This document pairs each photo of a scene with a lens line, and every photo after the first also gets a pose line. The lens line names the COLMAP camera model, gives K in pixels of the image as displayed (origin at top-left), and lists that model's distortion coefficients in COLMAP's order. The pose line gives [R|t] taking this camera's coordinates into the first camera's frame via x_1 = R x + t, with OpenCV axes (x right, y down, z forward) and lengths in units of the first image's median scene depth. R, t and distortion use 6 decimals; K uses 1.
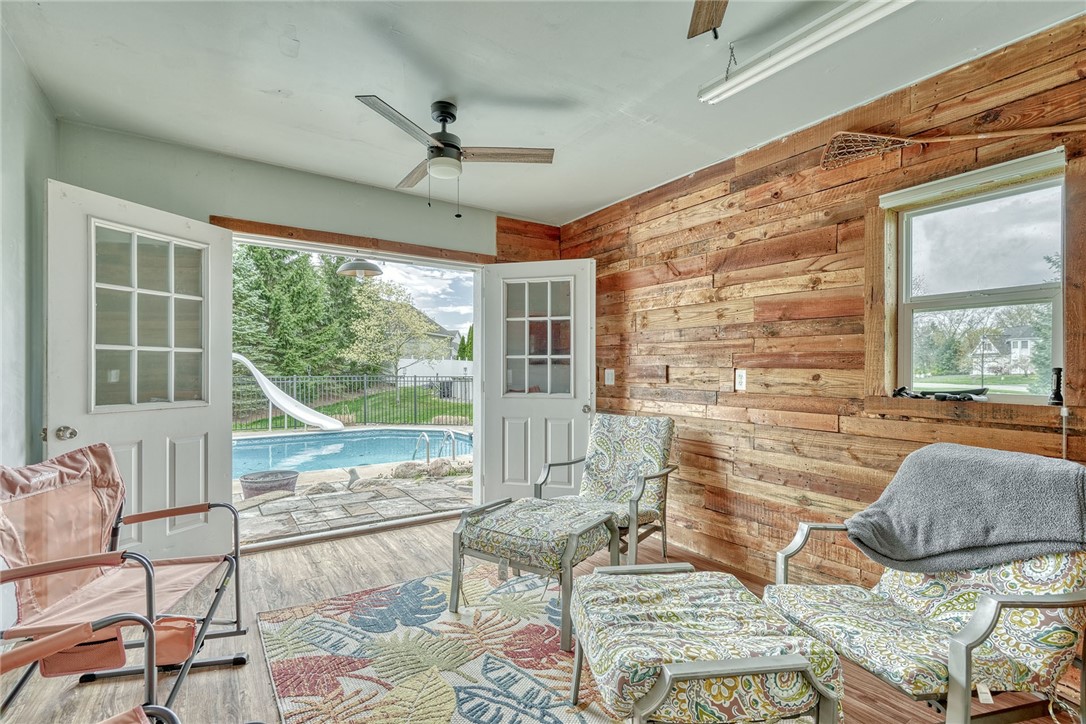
lens RADIAL K [[496.9, 0, 550.2], [0, 496.9, 370.3], [0, 0, 1]] dist [-0.007105, 0.001628]
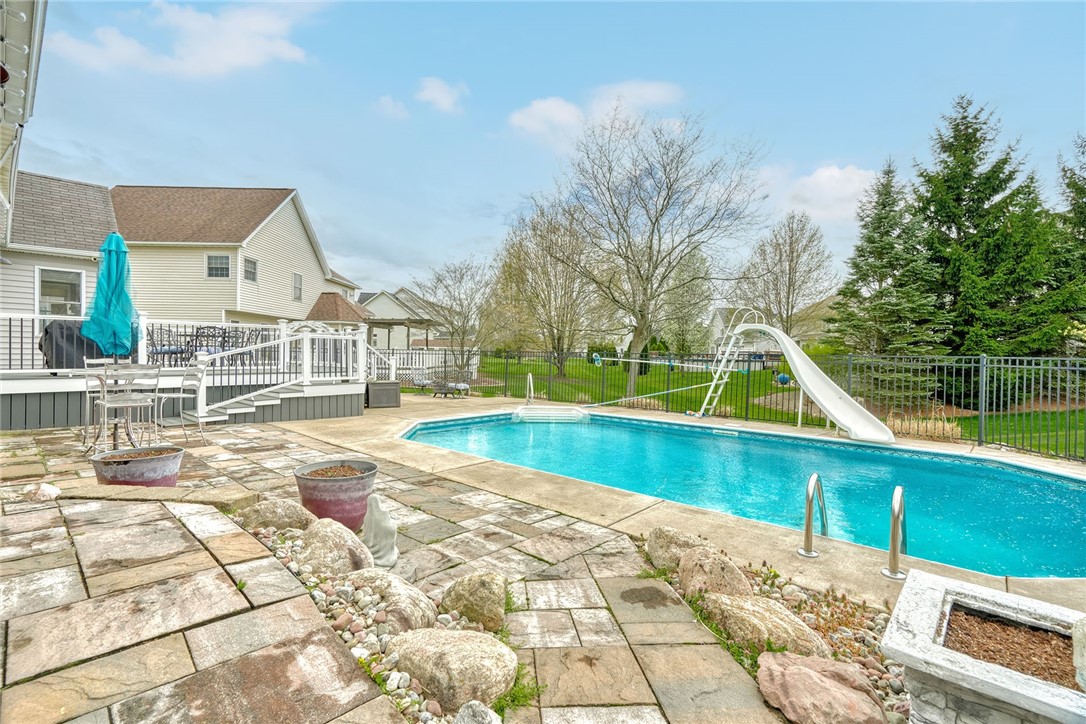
lens RADIAL K [[496.9, 0, 542.8], [0, 496.9, 360.2], [0, 0, 1]] dist [-0.007105, 0.001628]
pose [[0.226057, 0.017370, -0.973959, 0.204487], [-0.021268, 0.999691, 0.012892, 0.071588], [0.973882, 0.017800, 0.226356, 1.560809]]
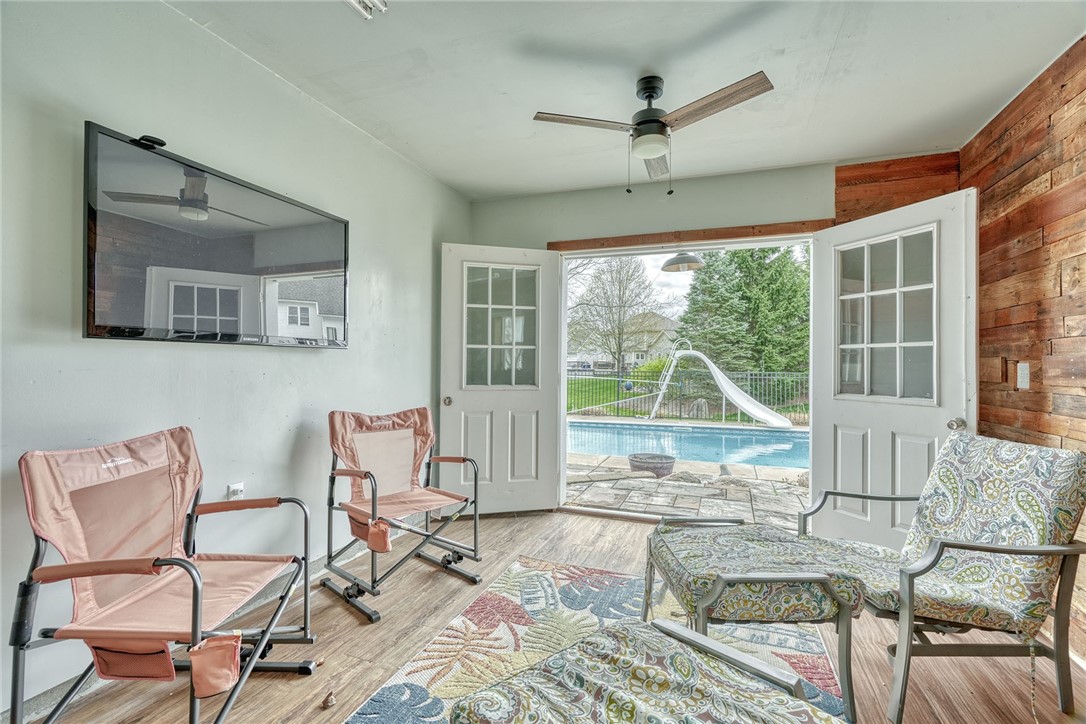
lens RADIAL K [[496.9, 0, 543.6], [0, 496.9, 362.2], [0, 0, 1]] dist [-0.007105, 0.001628]
pose [[0.577862, -0.000837, -0.816134, 0.295015], [-0.007623, 0.999950, -0.006423, 0.006013], [0.816099, 0.009933, 0.577827, 0.198684]]
